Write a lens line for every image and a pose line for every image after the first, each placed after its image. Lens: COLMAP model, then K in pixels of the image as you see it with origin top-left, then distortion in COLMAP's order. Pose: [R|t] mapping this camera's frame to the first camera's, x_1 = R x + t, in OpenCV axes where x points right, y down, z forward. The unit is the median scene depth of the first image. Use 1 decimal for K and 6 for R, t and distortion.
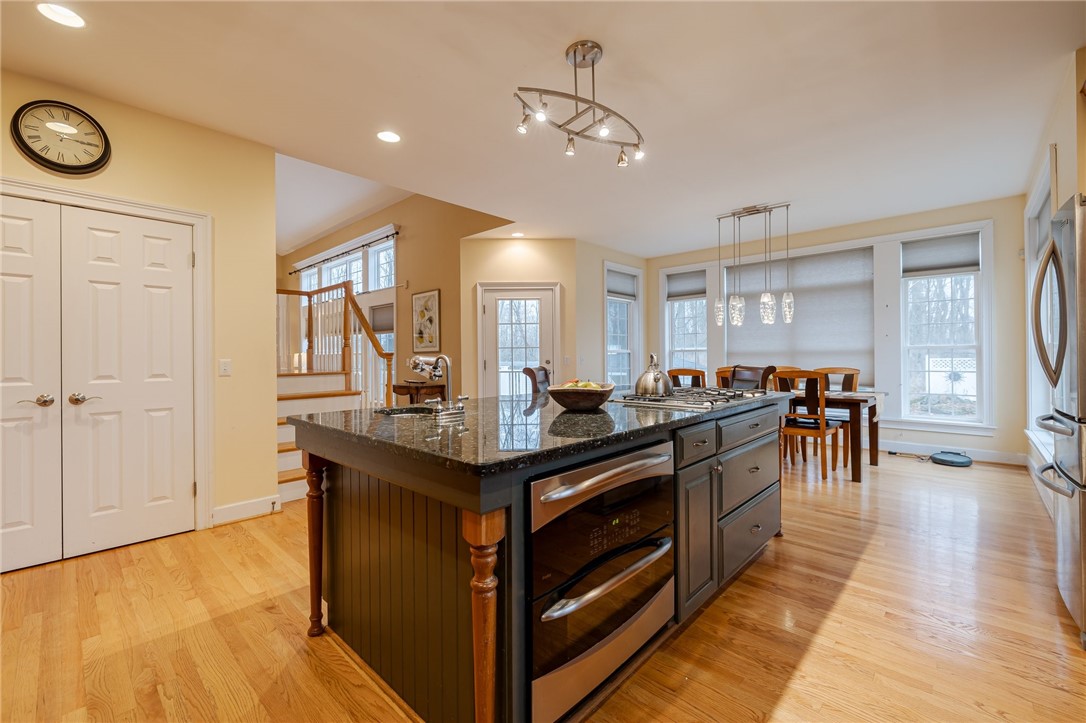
lens RADIAL K [[454.9, 0, 539.3], [0, 454.9, 356.0], [0, 0, 1]] dist [-0.000557, -0.000725]
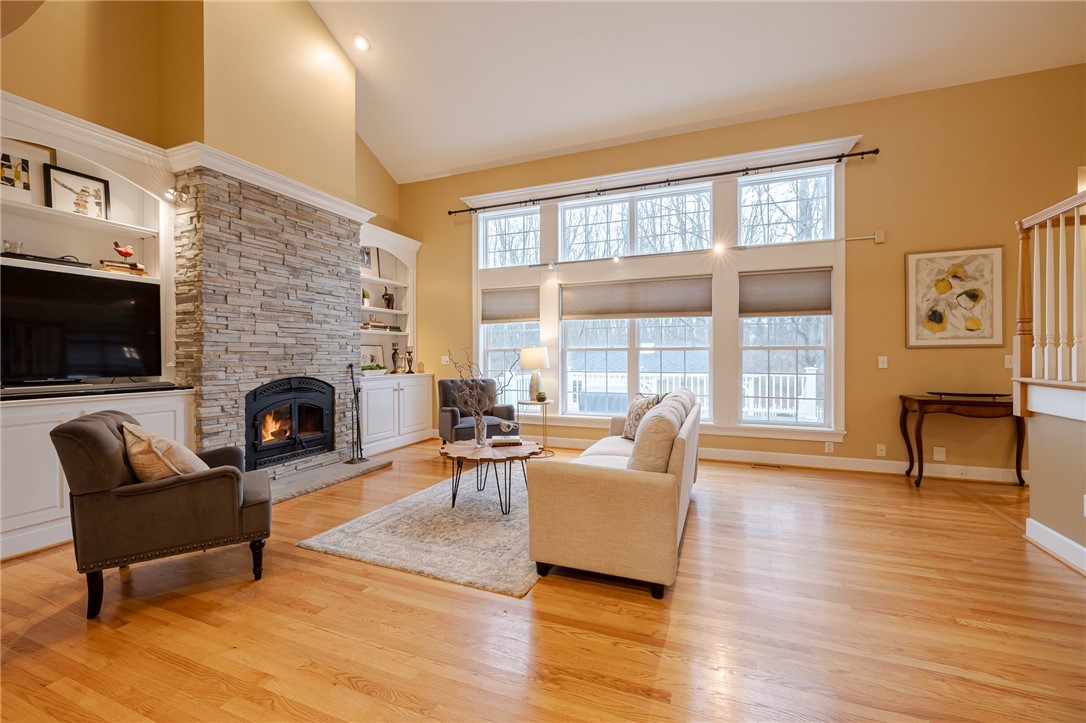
lens RADIAL K [[454.9, 0, 543.6], [0, 454.9, 355.7], [0, 0, 1]] dist [-0.000557, -0.000725]
pose [[0.931607, 0.003175, 0.363453, -1.366081], [-0.002795, 0.999995, -0.001571, 0.009734], [-0.363456, 0.000448, 0.931611, 0.856401]]
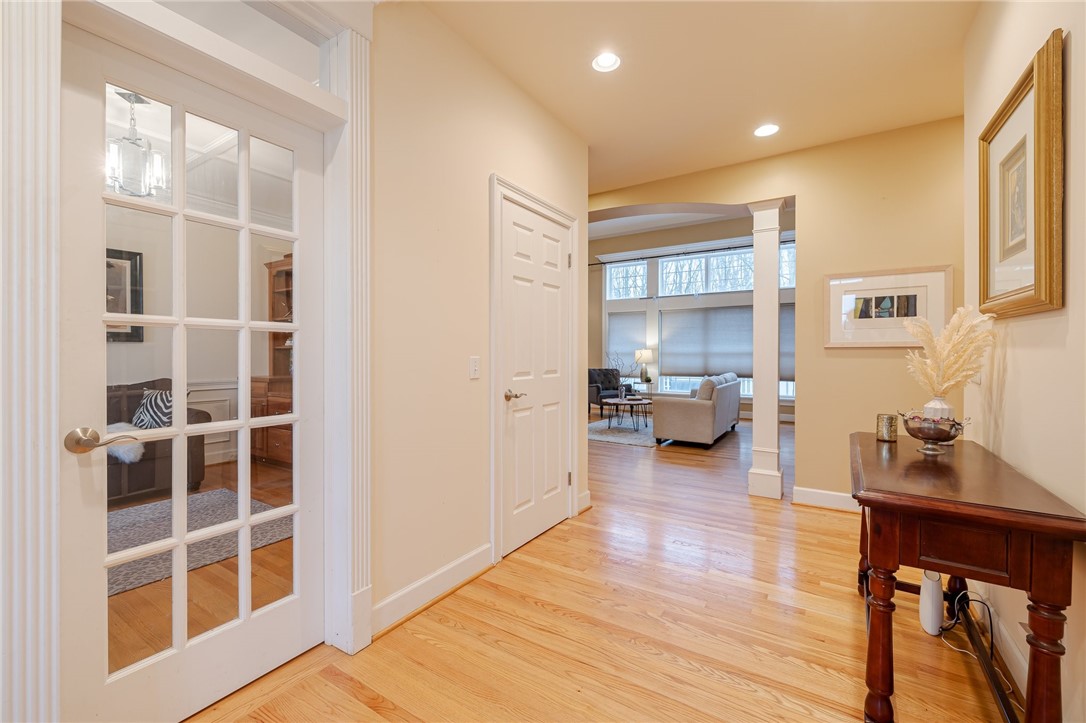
lens RADIAL K [[454.9, 0, 542.8], [0, 454.9, 356.6], [0, 0, 1]] dist [-0.000557, -0.000725]
pose [[0.983460, 0.006180, 0.181020, -1.707018], [-0.007156, 0.999963, 0.004738, 0.009781], [-0.180984, -0.005955, 0.983468, 0.186819]]
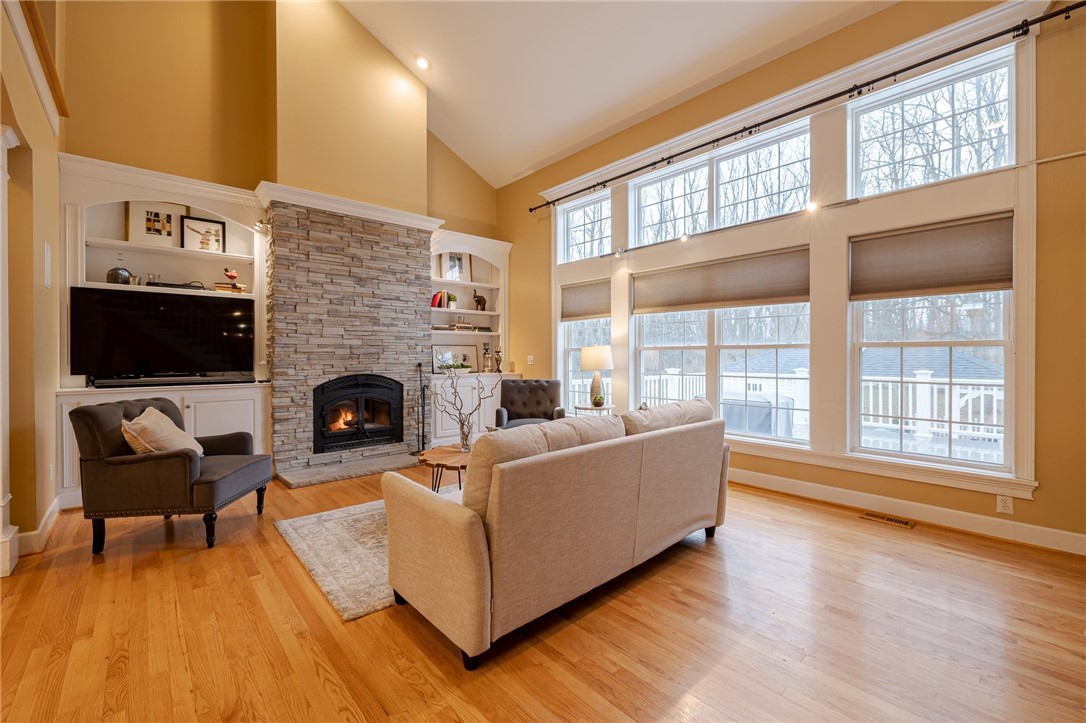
lens RADIAL K [[454.9, 0, 543.7], [0, 454.9, 355.7], [0, 0, 1]] dist [-0.000557, -0.000725]
pose [[0.996314, 0.003306, -0.085714, -1.014226], [-0.003130, 0.999993, 0.002182, 0.006894], [0.085721, -0.001906, 0.996317, 0.890853]]
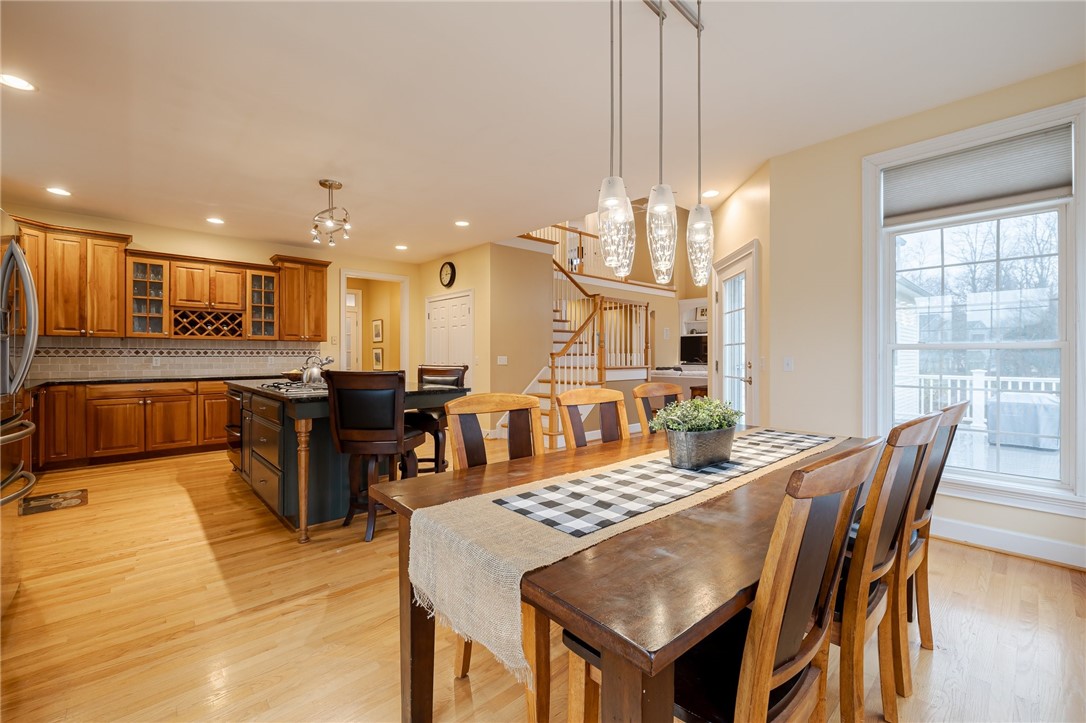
lens RADIAL K [[454.9, 0, 544.1], [0, 454.9, 355.7], [0, 0, 1]] dist [-0.000557, -0.000725]
pose [[-0.070798, 0.006922, -0.997467, 0.874940], [0.002299, 0.999974, 0.006776, -0.007118], [0.997488, -0.001813, -0.070812, 0.949935]]
